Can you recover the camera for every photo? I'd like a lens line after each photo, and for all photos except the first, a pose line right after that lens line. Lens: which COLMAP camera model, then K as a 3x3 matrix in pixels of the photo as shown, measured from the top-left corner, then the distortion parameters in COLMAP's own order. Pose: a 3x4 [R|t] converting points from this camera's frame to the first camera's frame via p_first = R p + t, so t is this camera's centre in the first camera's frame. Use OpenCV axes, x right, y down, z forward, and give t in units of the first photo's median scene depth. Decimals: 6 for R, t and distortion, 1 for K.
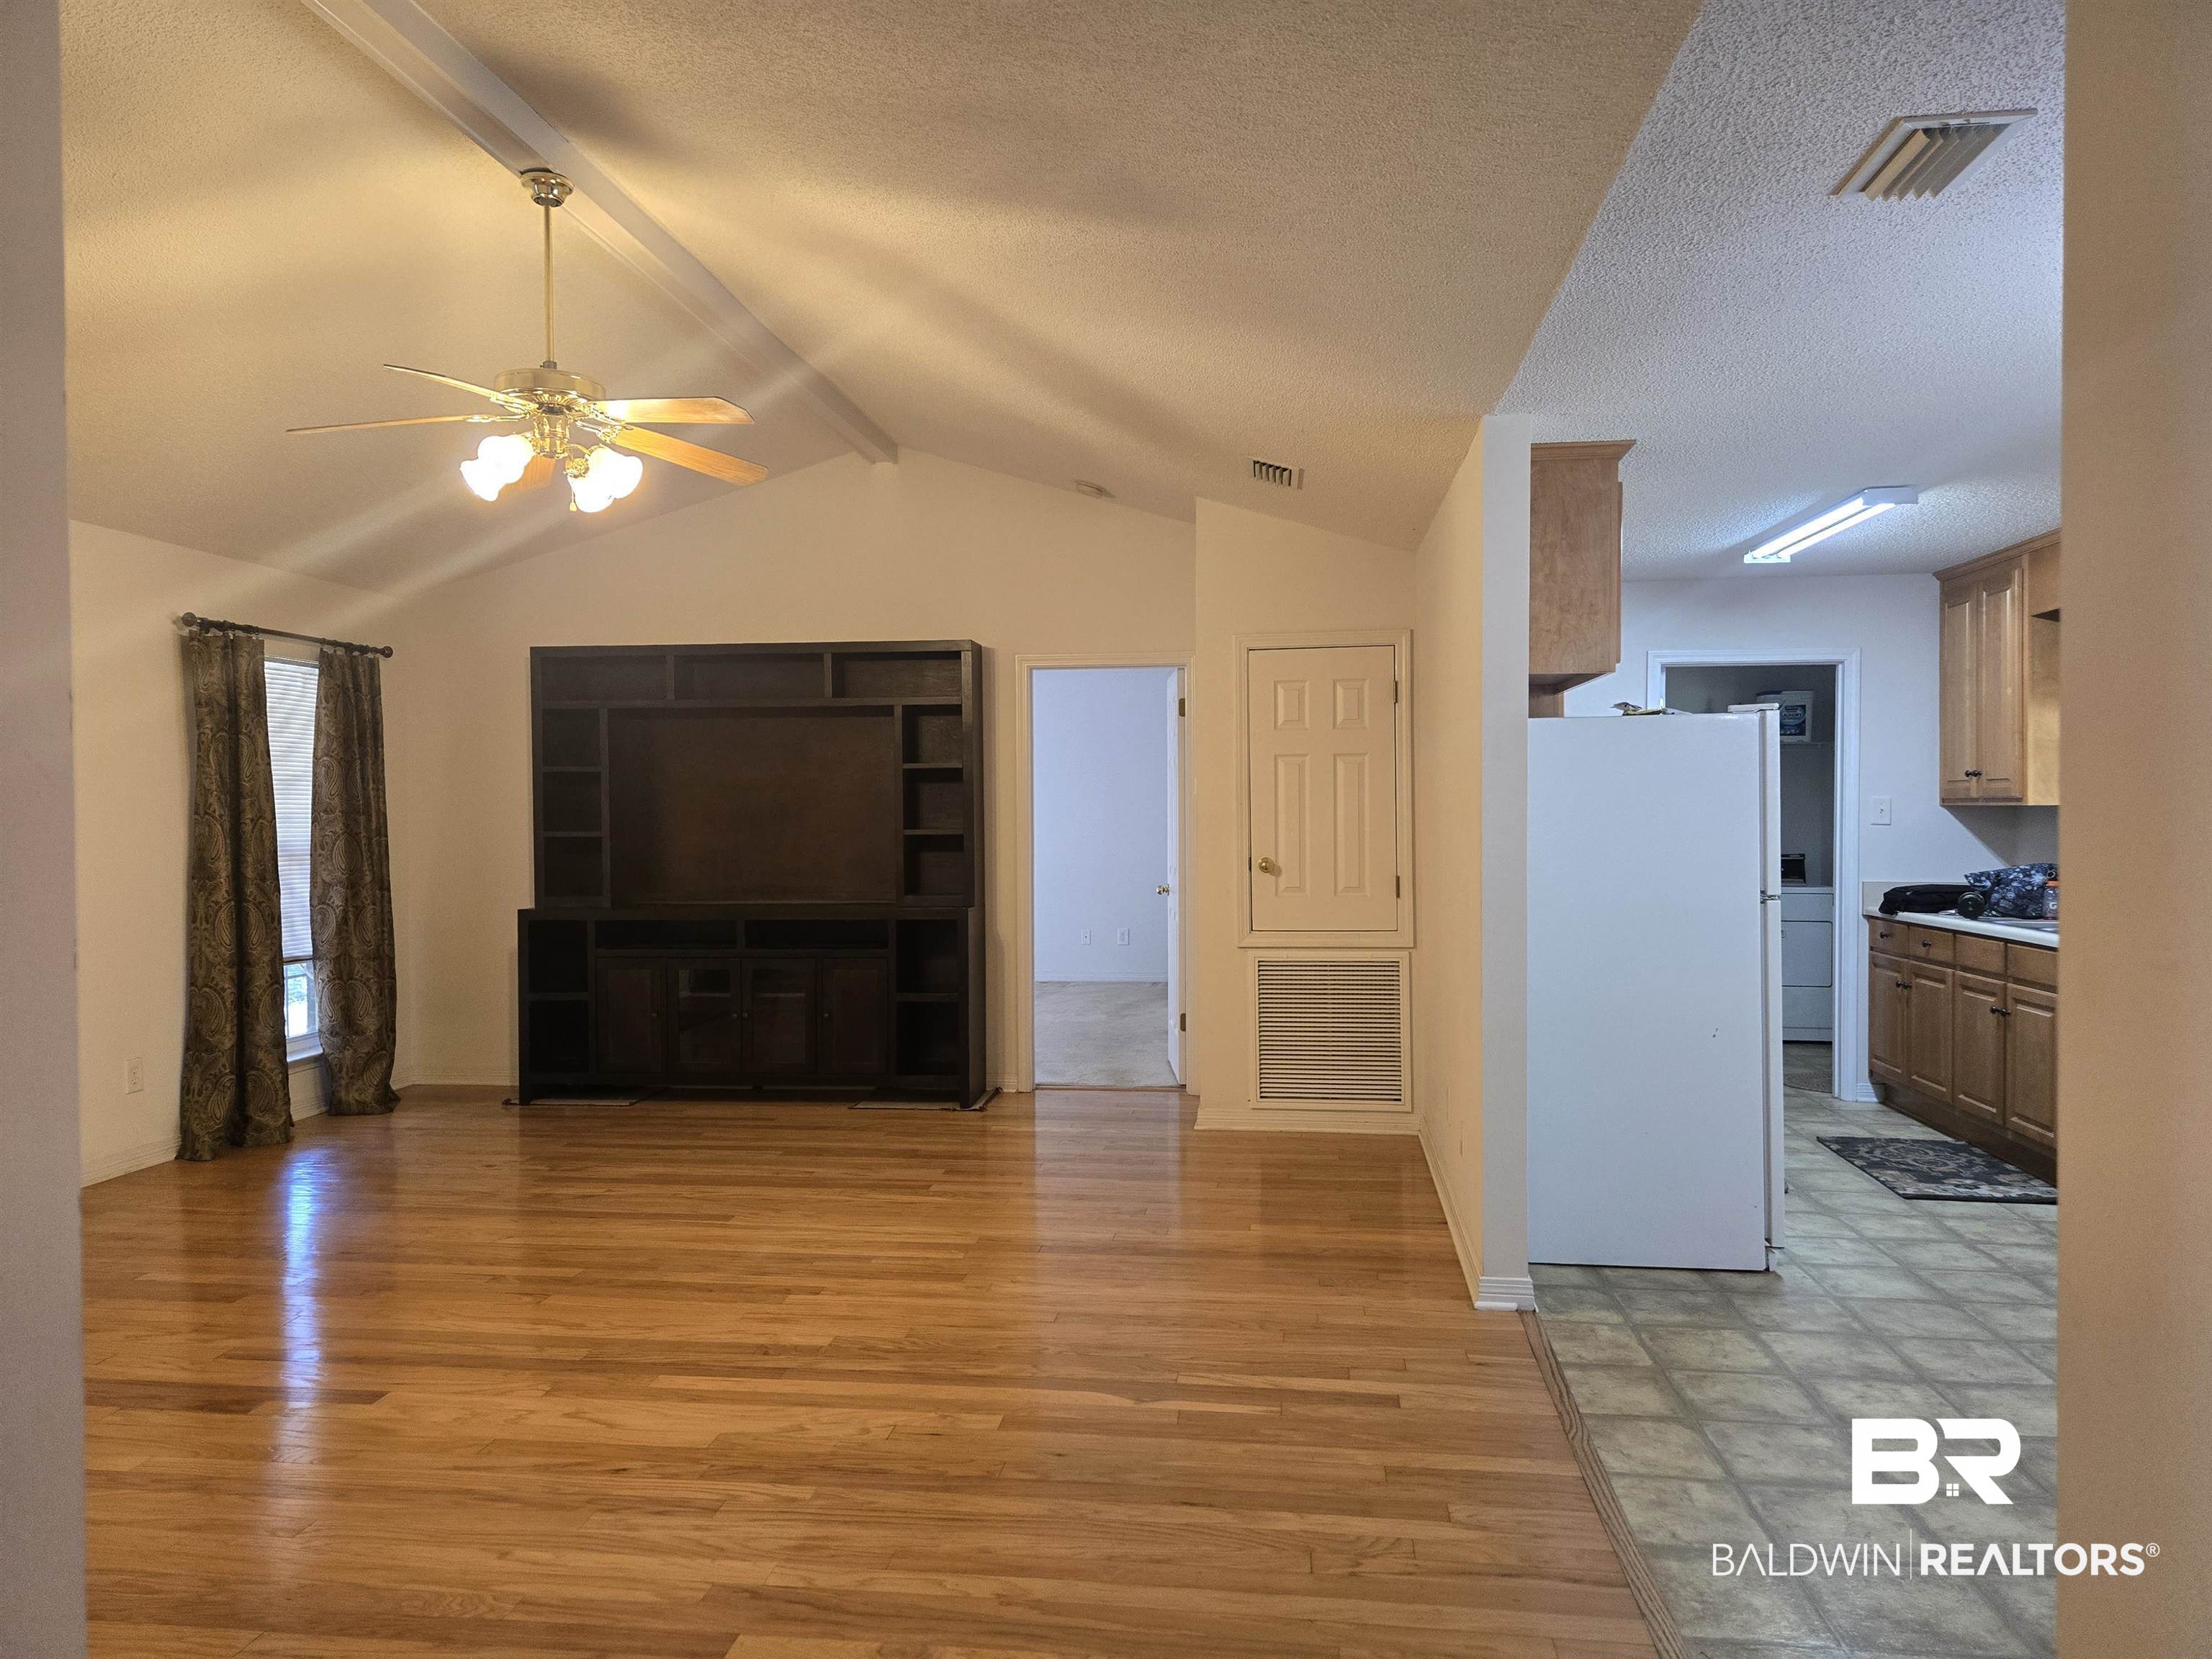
lens RADIAL K [[1494.8, 0, 1099.7], [0, 1494.8, 840.4], [0, 0, 1]] dist [0.055510, -0.042816]
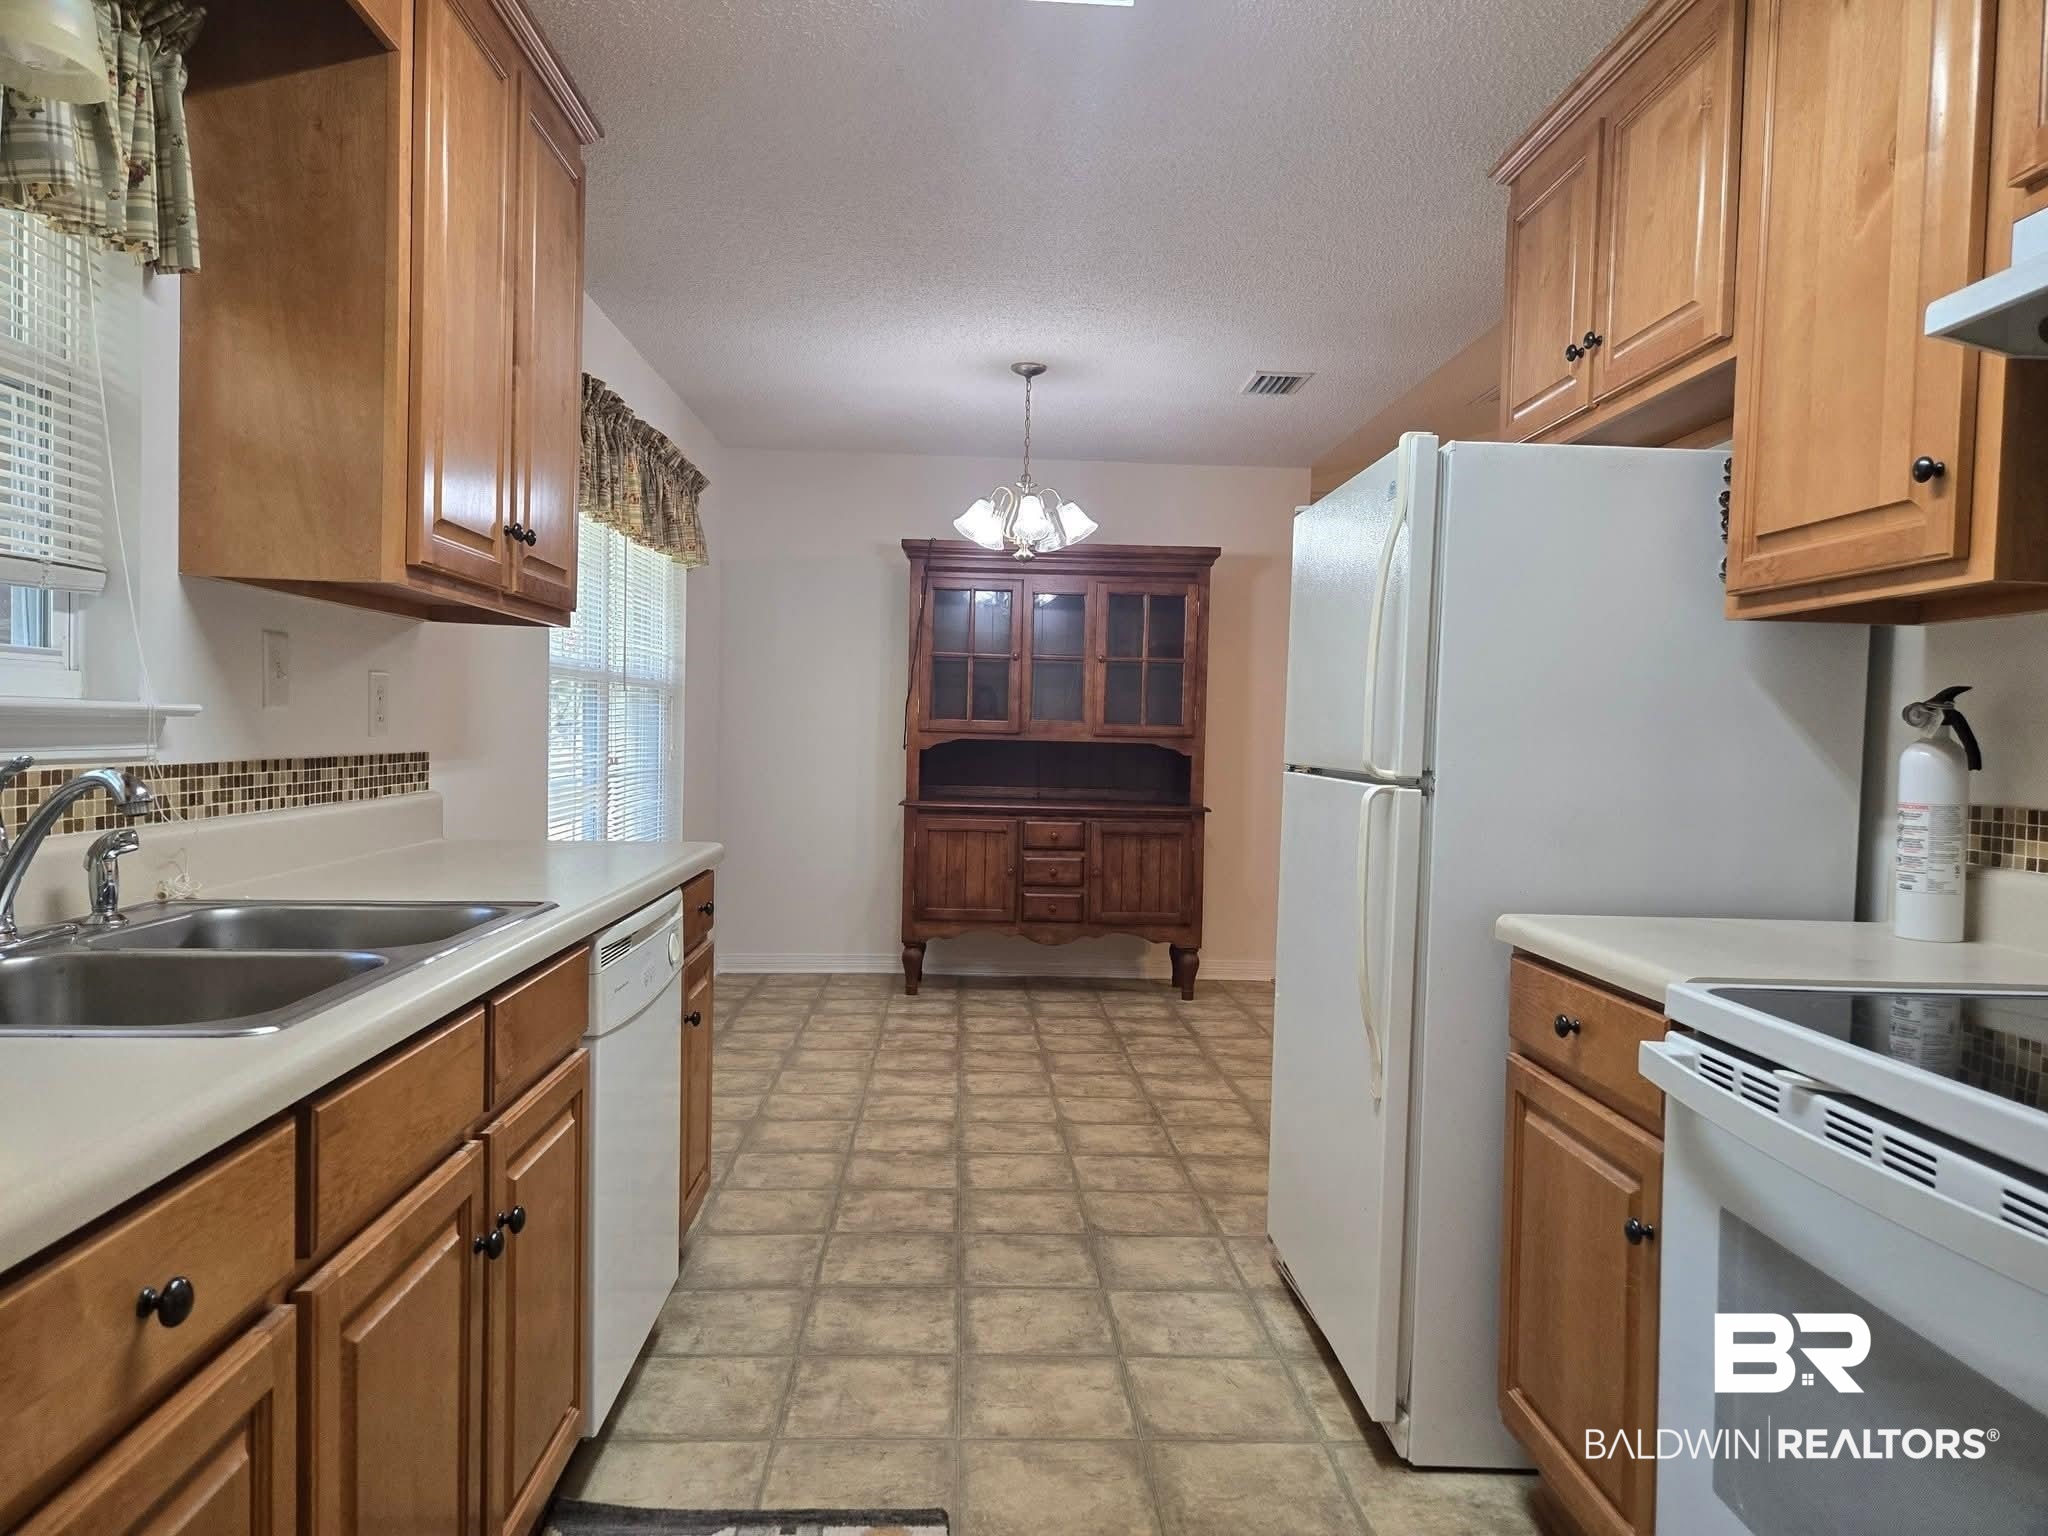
lens RADIAL K [[1368.6, 0, 1028.9], [0, 1368.6, 770.0], [0, 0, 1]] dist [0.058538, -0.043712]
pose [[-0.984999, -0.013901, -0.171999, 0.638604], [-0.023233, 0.998358, 0.052365, 0.006231], [0.170989, 0.055575, -0.983704, 1.516137]]
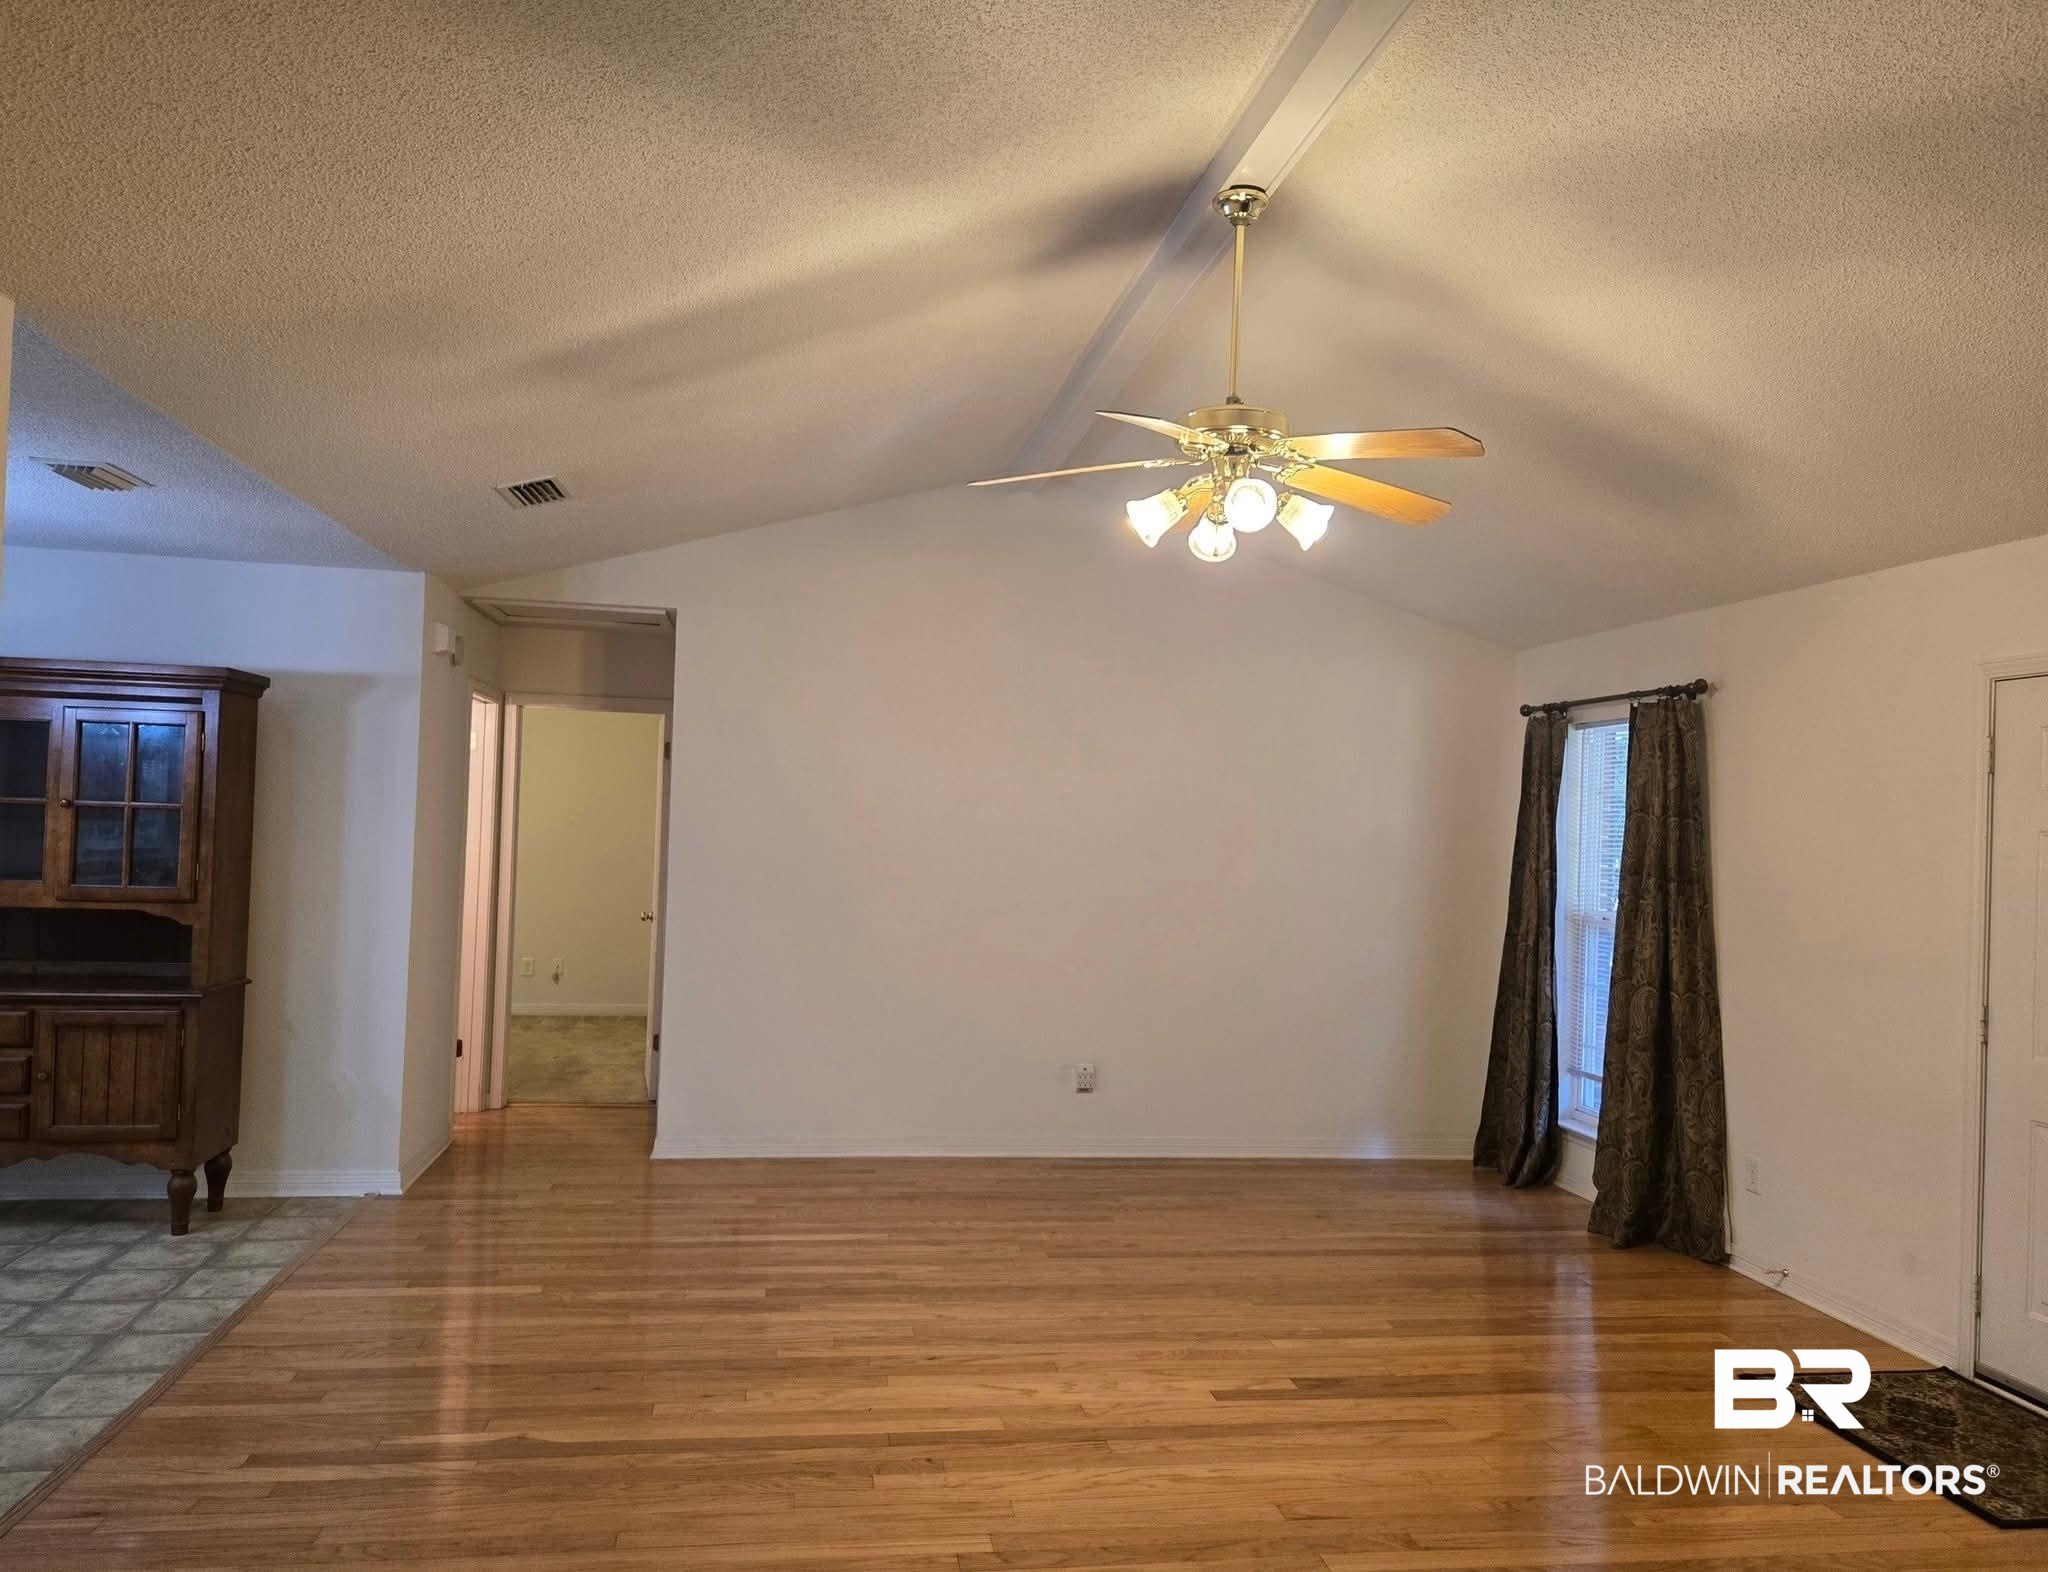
lens RADIAL K [[1455.7, 0, 1035.2], [0, 1455.7, 798.7], [0, 0, 1]] dist [0.018003, -0.011281]
pose [[-0.956014, -0.032969, -0.291464, -0.002901], [-0.036699, 0.999299, 0.007337, -0.068180], [0.291017, 0.017711, -0.956554, 1.510655]]
